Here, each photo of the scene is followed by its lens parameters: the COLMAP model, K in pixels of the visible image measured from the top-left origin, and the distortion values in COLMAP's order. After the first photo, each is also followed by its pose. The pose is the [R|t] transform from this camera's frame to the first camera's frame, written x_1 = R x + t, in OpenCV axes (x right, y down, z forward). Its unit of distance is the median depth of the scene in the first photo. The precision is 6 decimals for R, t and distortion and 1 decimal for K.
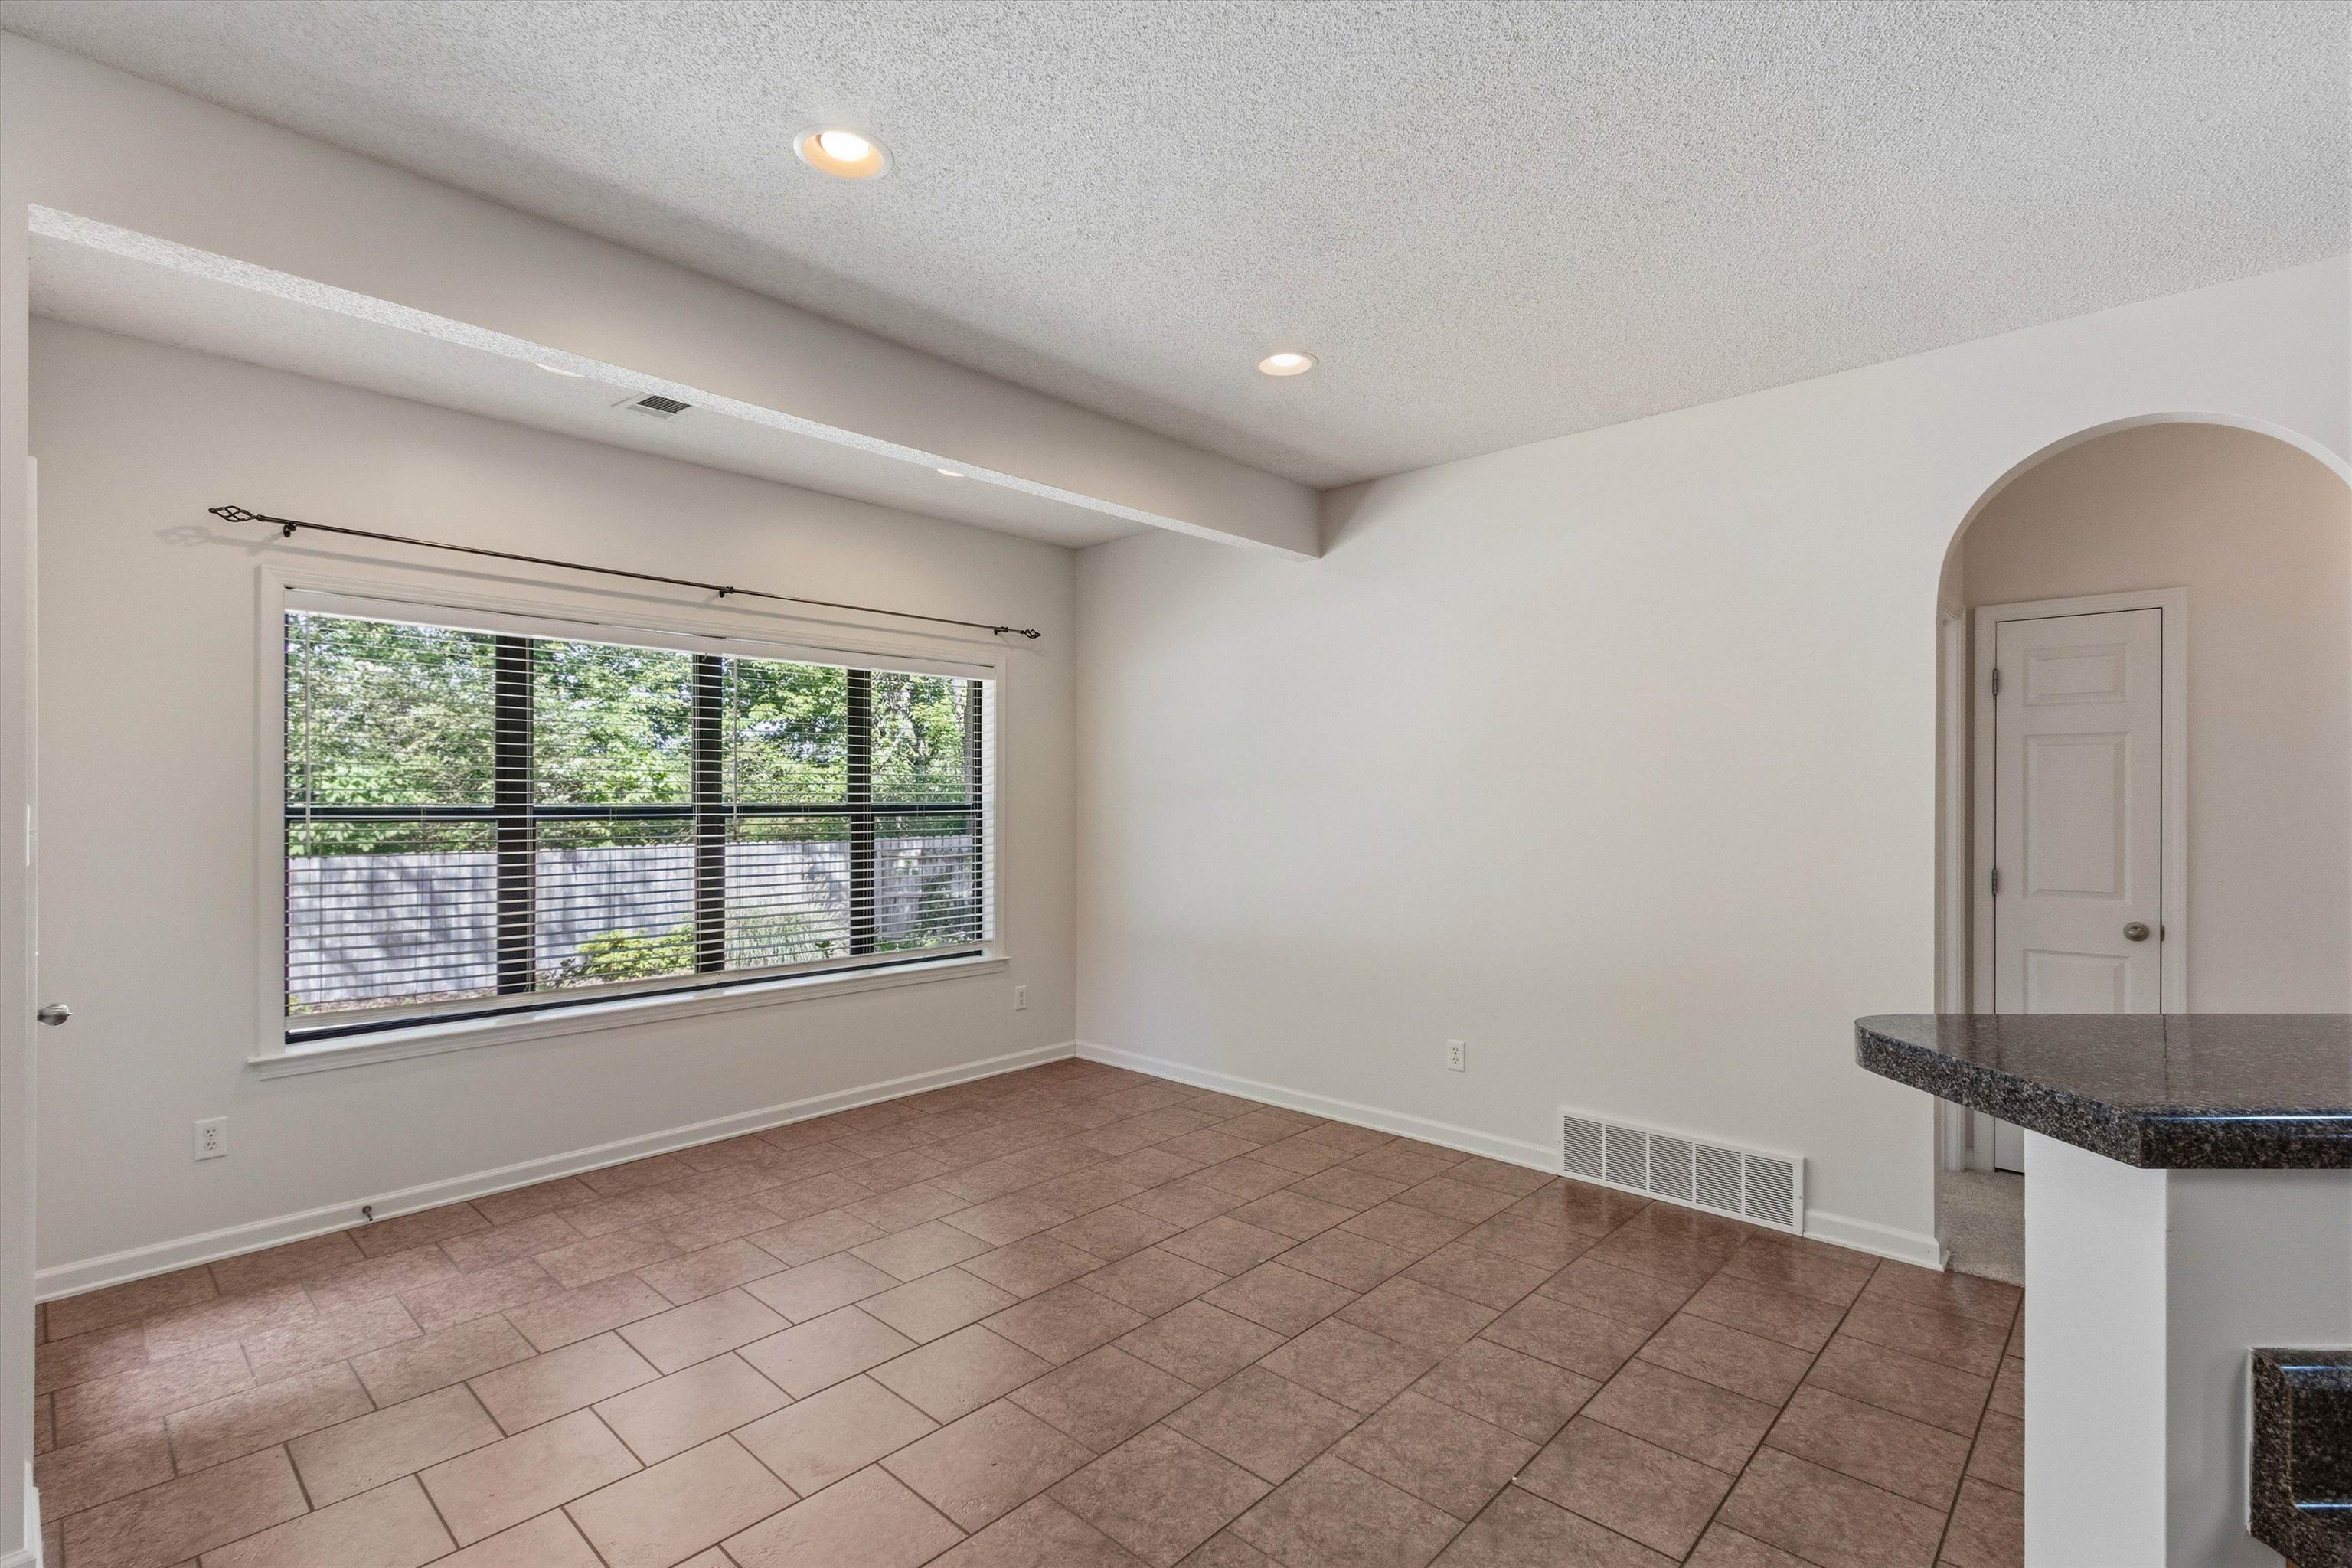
lens RADIAL K [[1082.3, 0, 1180.3], [0, 1082.3, 790.9], [0, 0, 1]] dist [-0.000411, -0.000038]
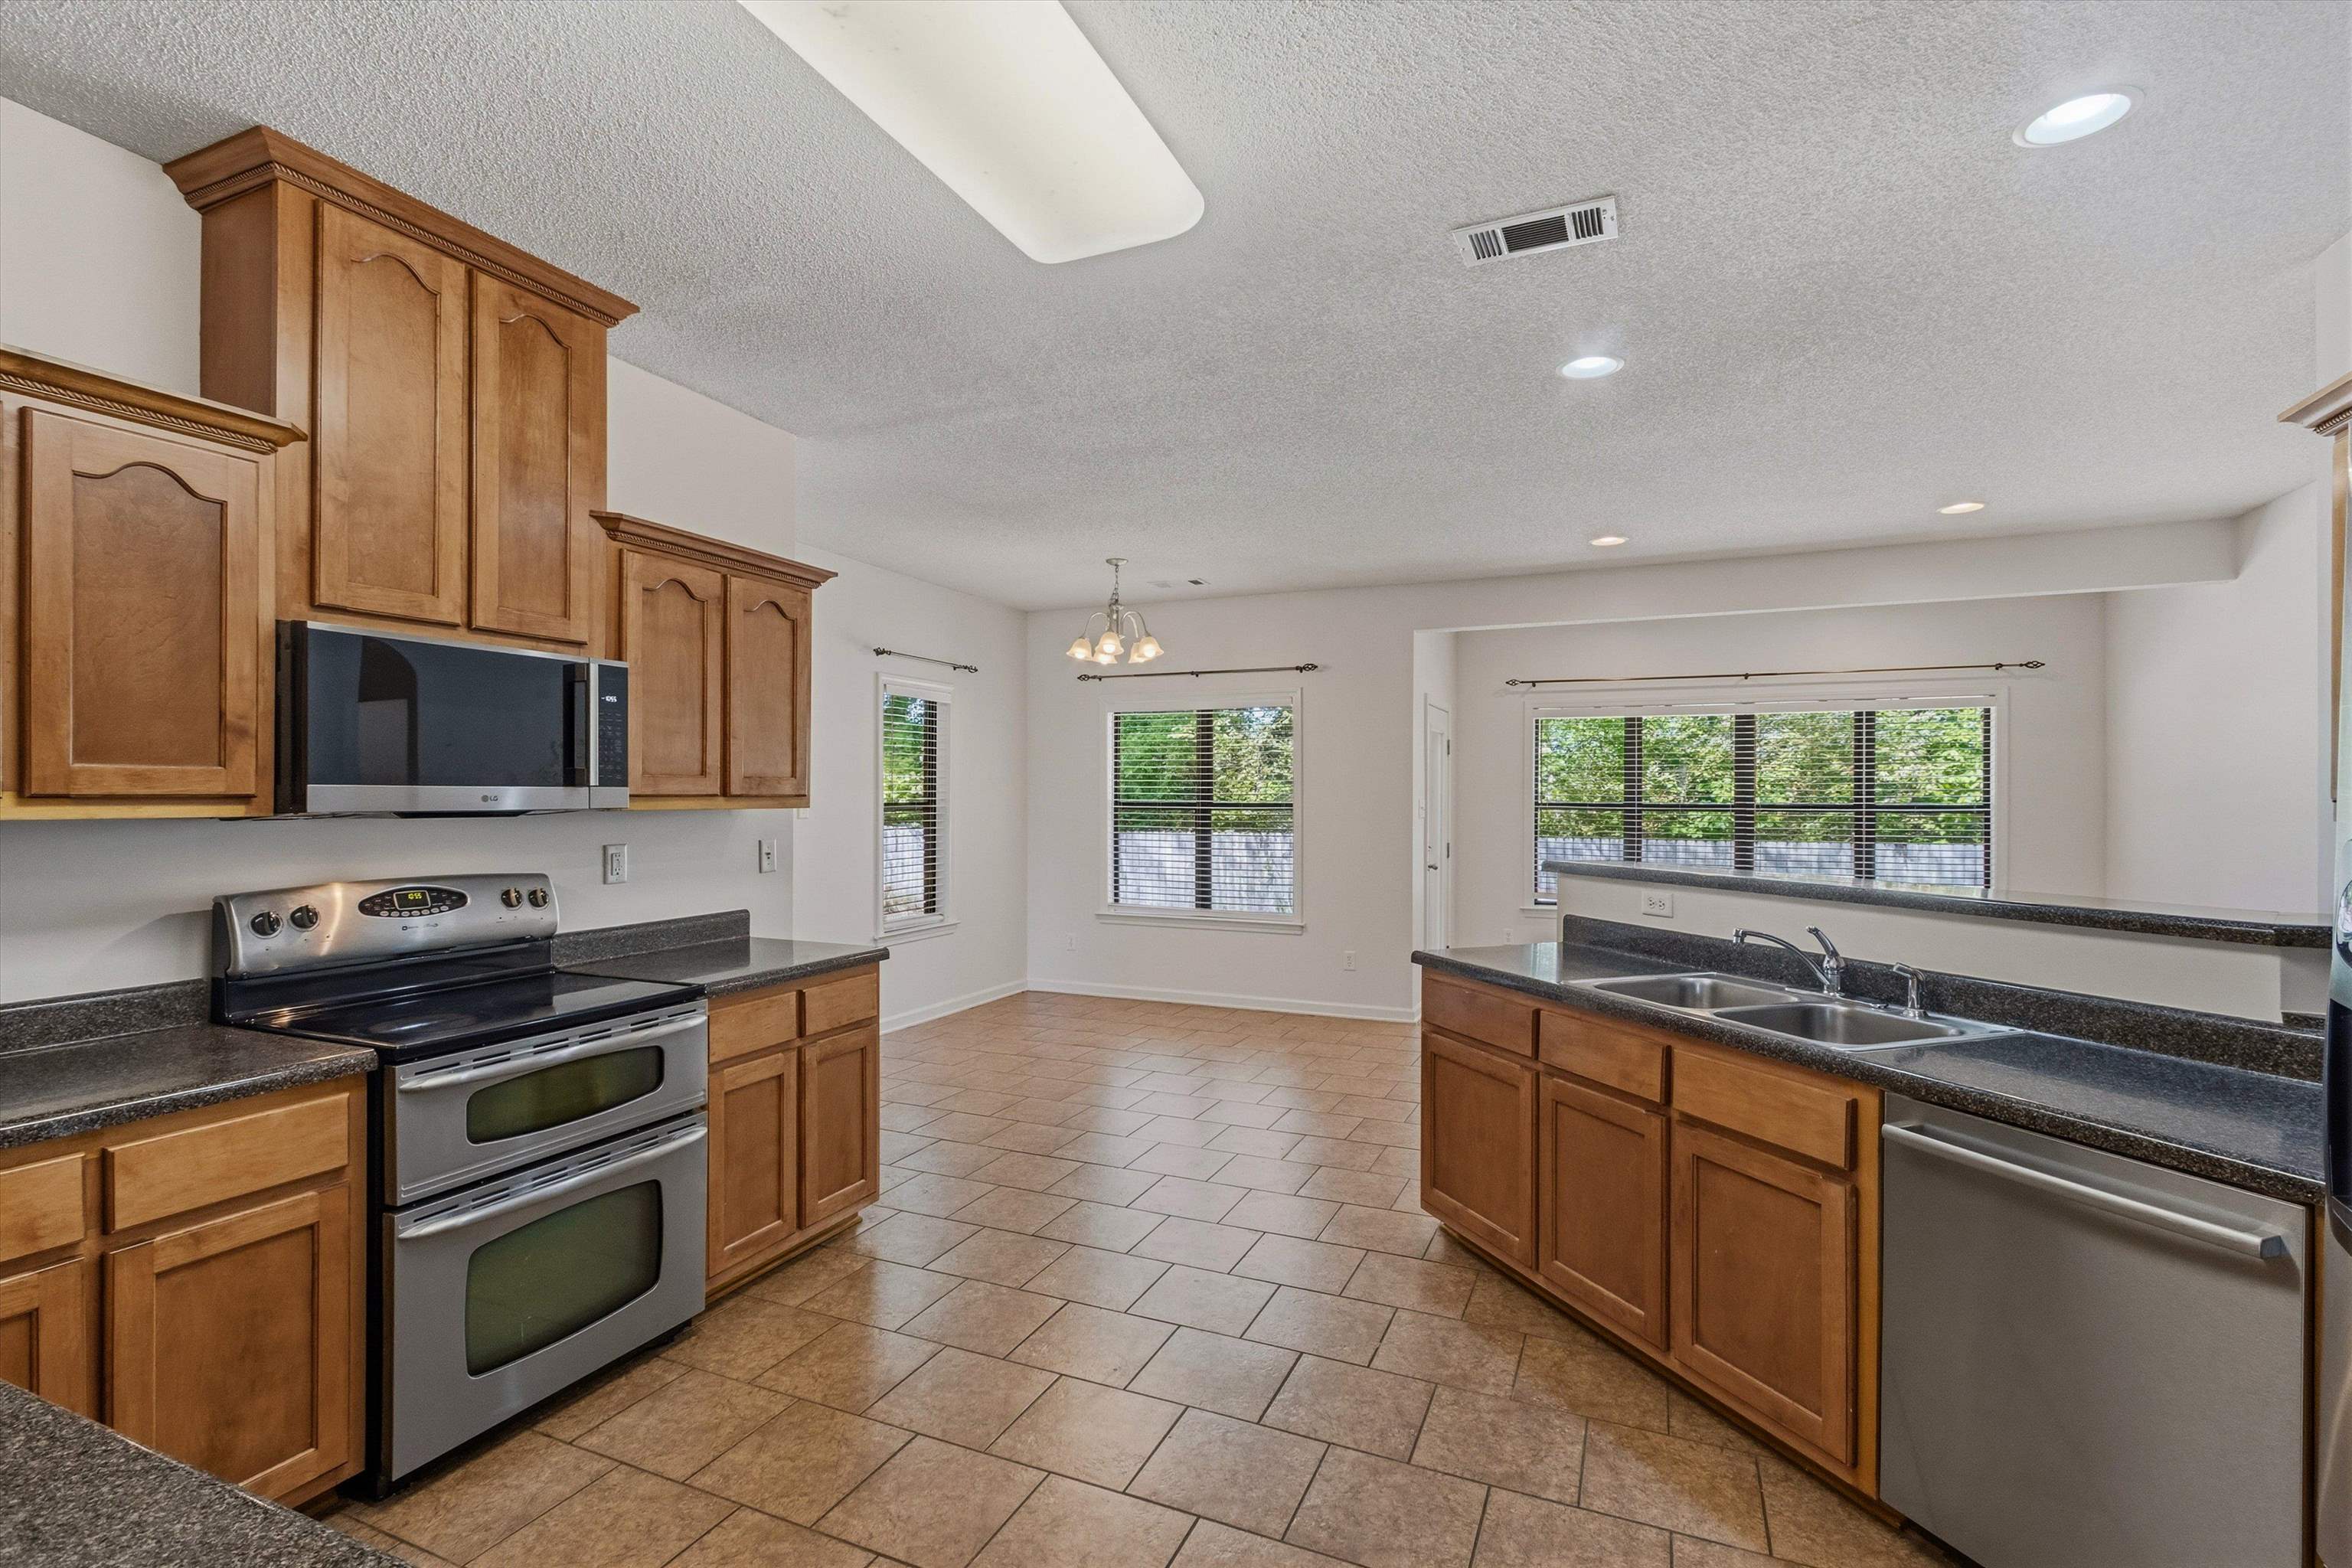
lens RADIAL K [[1082.3, 0, 1172.7], [0, 1082.3, 789.8], [0, 0, 1]] dist [-0.000411, -0.000038]
pose [[0.329984, -0.006769, -0.943962, 0.314645], [0.003398, 0.999976, -0.005983, -0.000607], [0.943981, -0.001233, 0.329999, -0.142526]]
